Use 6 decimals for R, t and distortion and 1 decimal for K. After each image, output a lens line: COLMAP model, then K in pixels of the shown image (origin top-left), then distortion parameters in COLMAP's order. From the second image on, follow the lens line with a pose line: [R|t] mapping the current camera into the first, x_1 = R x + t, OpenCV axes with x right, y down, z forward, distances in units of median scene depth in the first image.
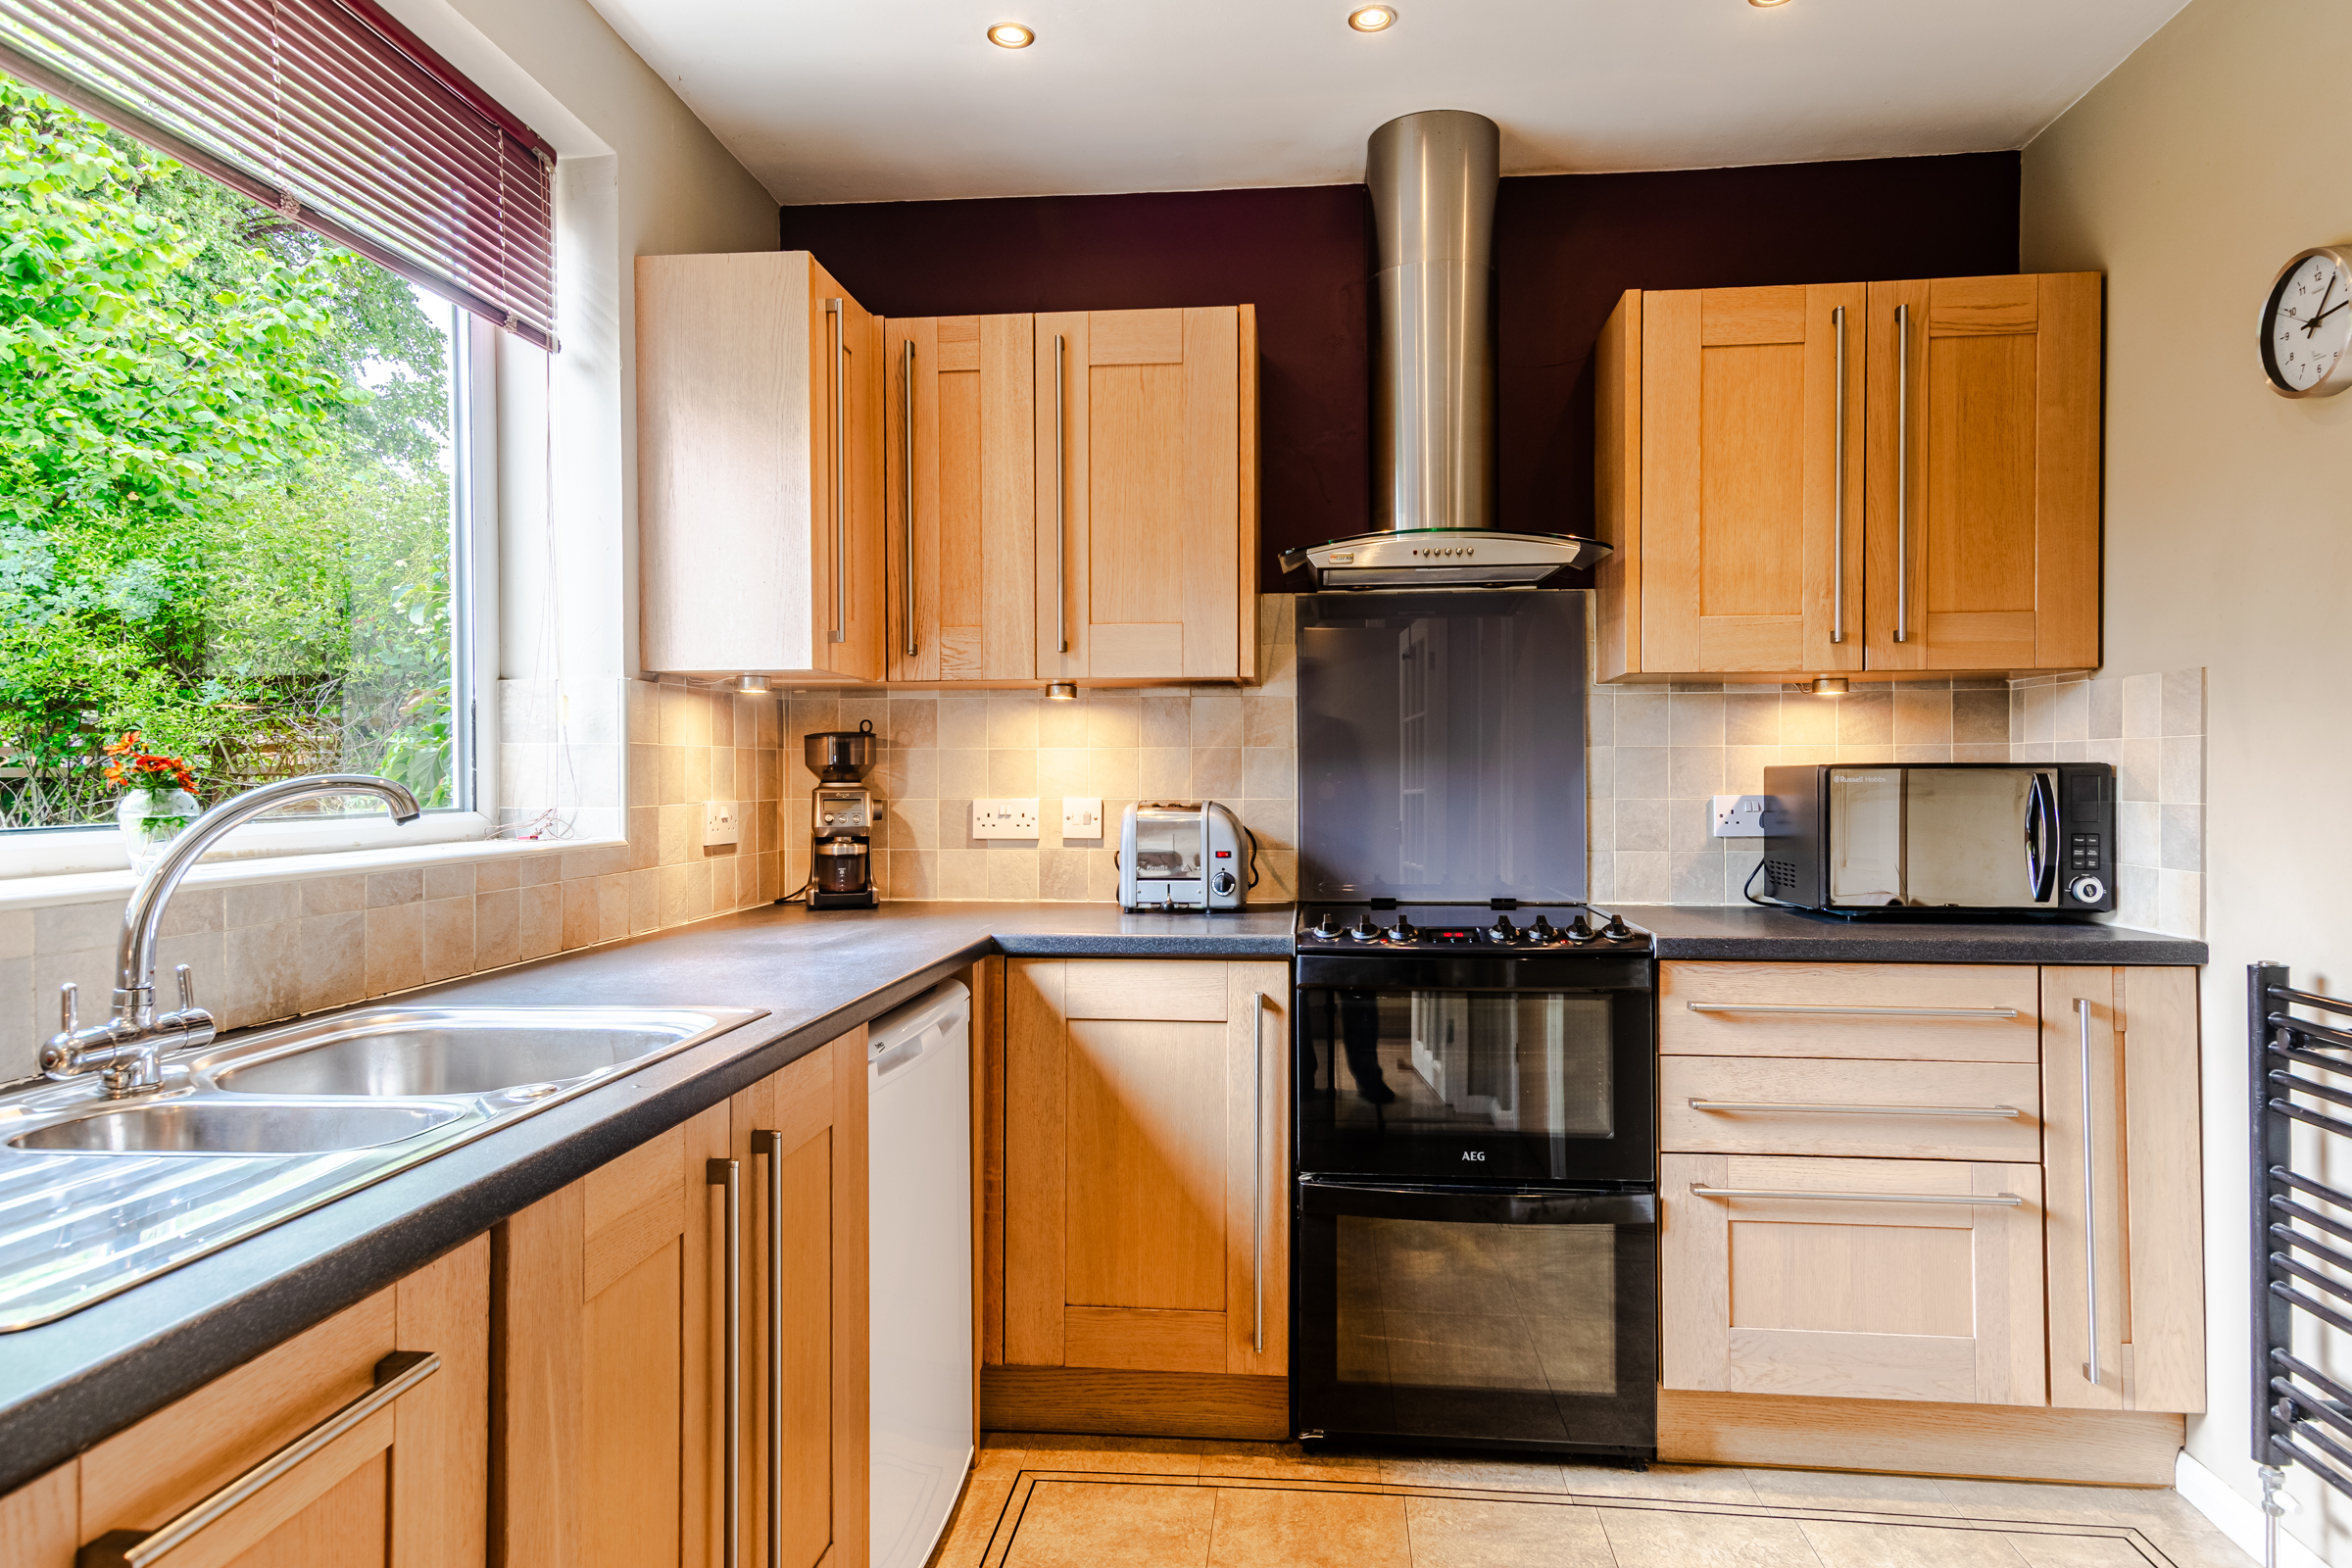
lens RADIAL K [[1415.4, 0, 1190.8], [0, 1415.4, 781.2], [0, 0, 1]] dist [0.032371, -0.000369]
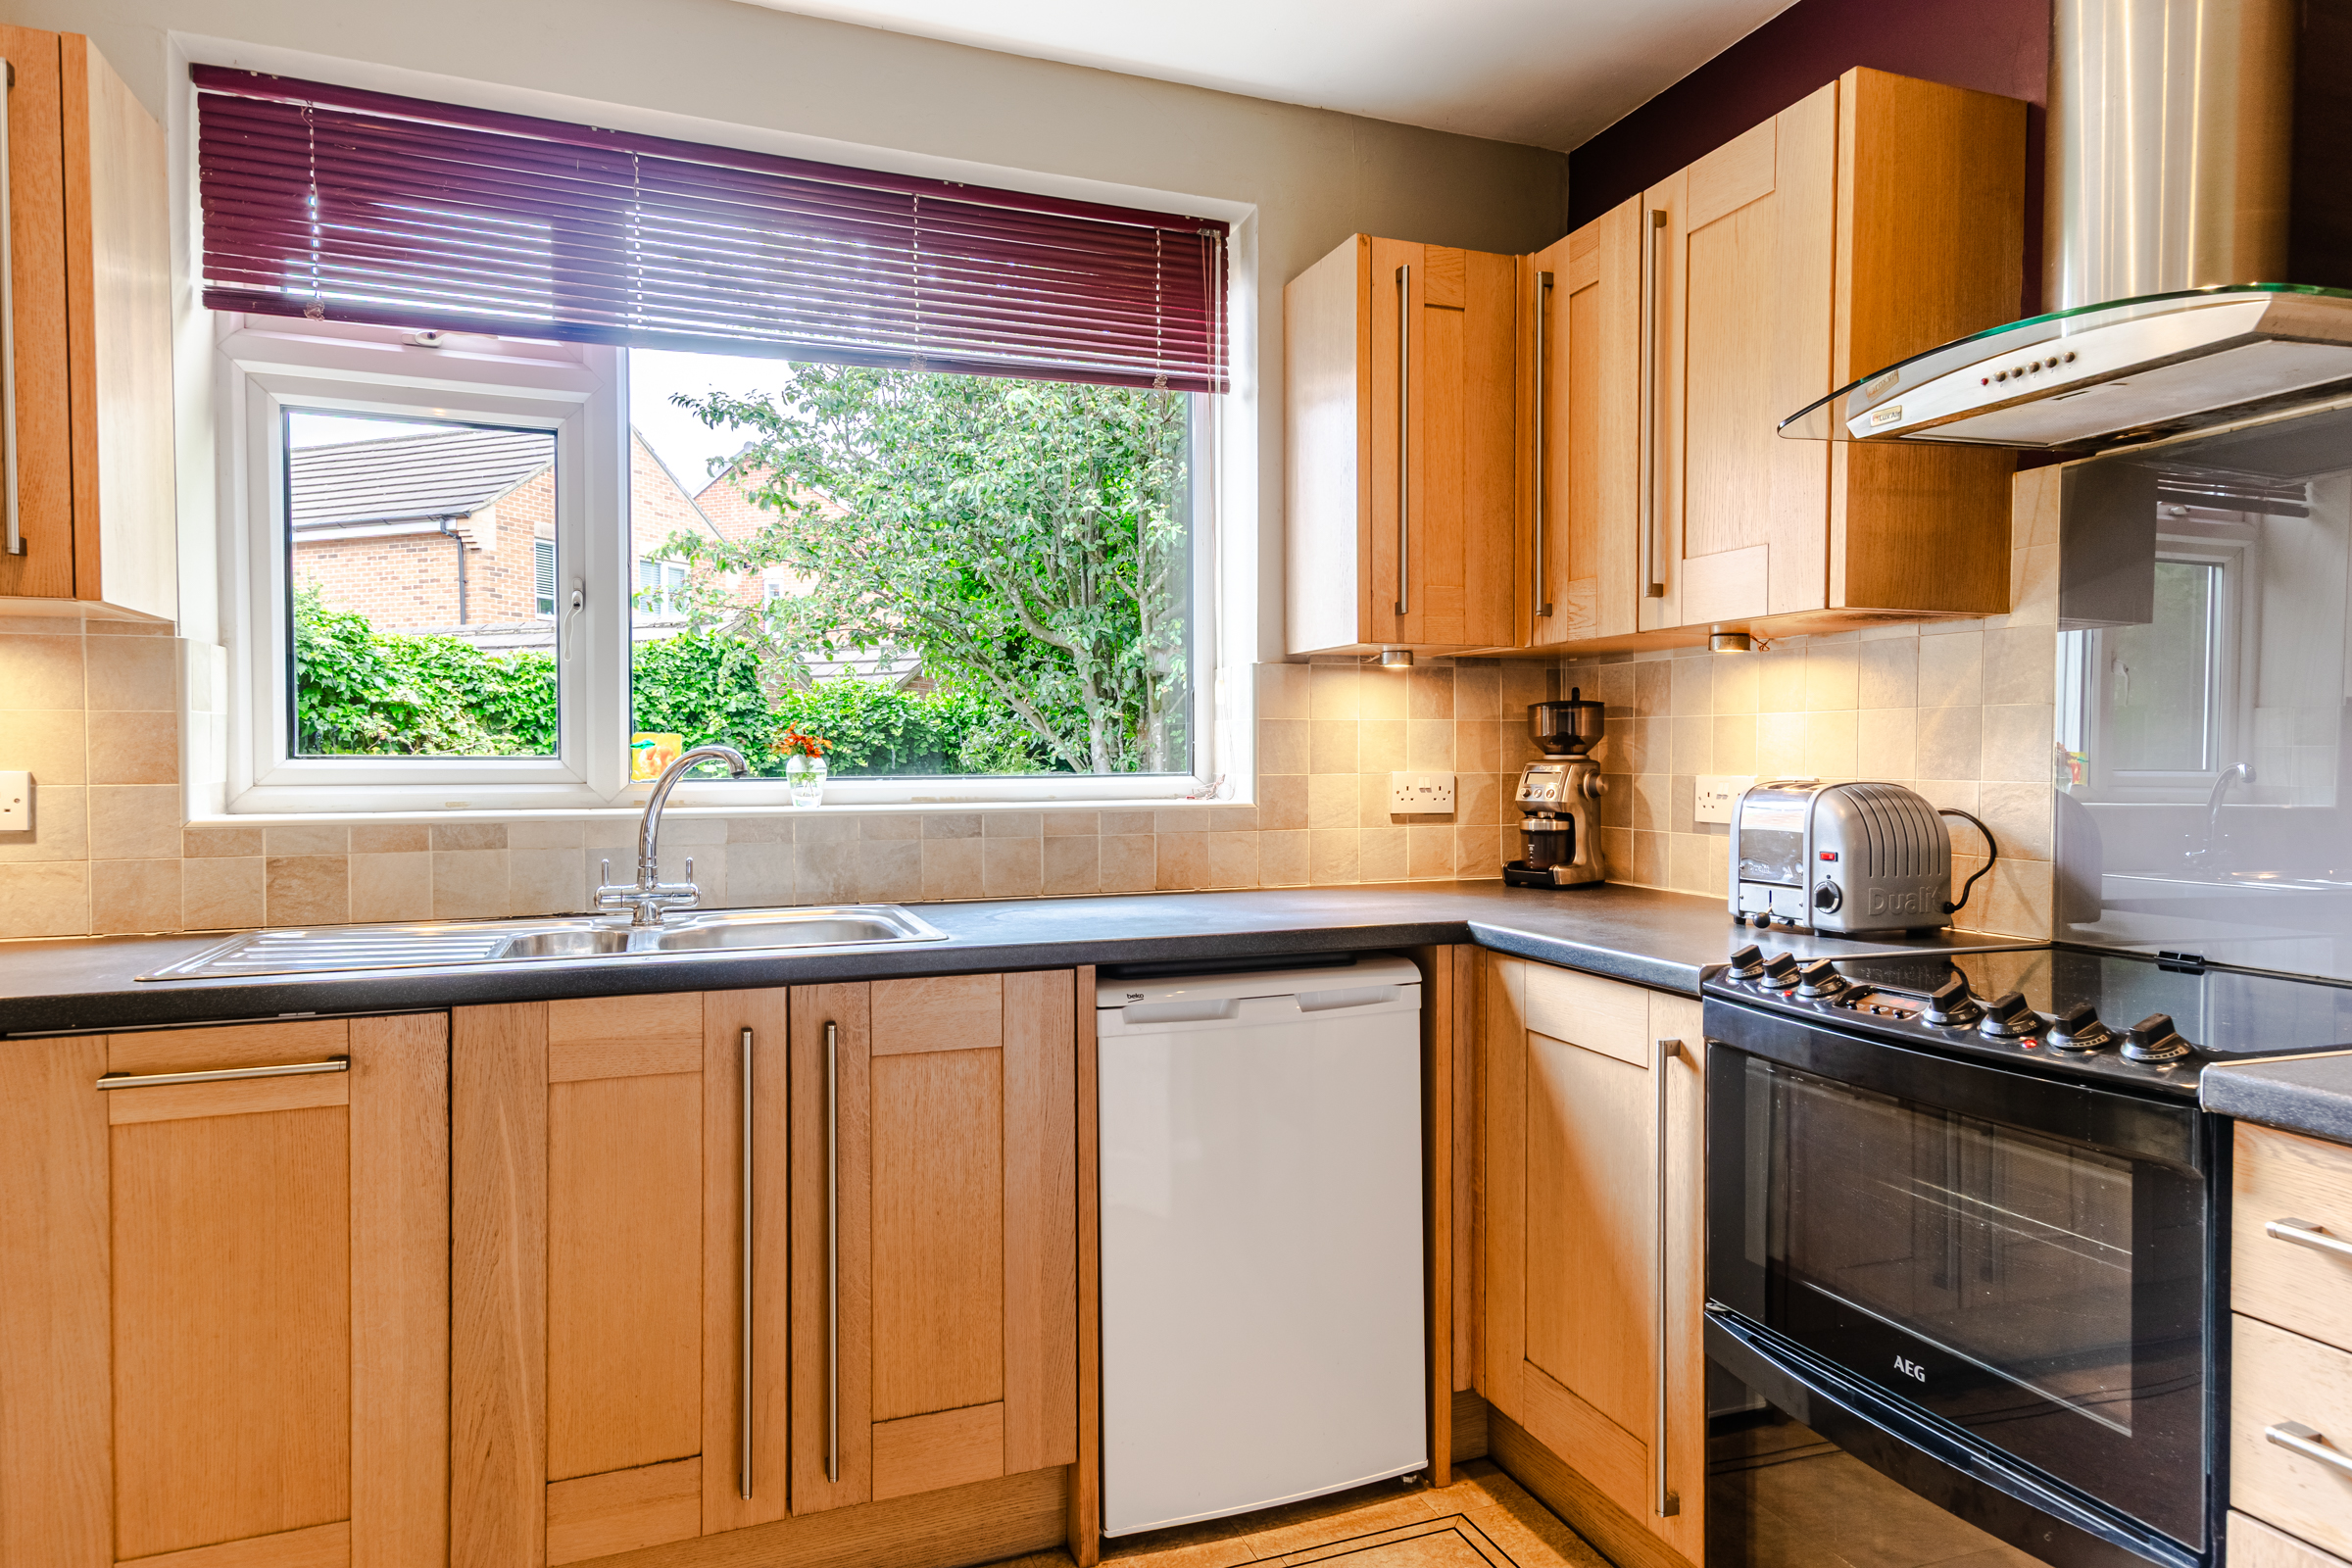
lens RADIAL K [[1415.4, 0, 1190.8], [0, 1415.4, 781.2], [0, 0, 1]] dist [0.032371, -0.000369]
pose [[0.440065, 0.020943, -0.897722, 0.562623], [-0.004039, 0.999764, 0.021344, -0.000751], [0.897957, -0.005767, 0.440045, 0.414135]]
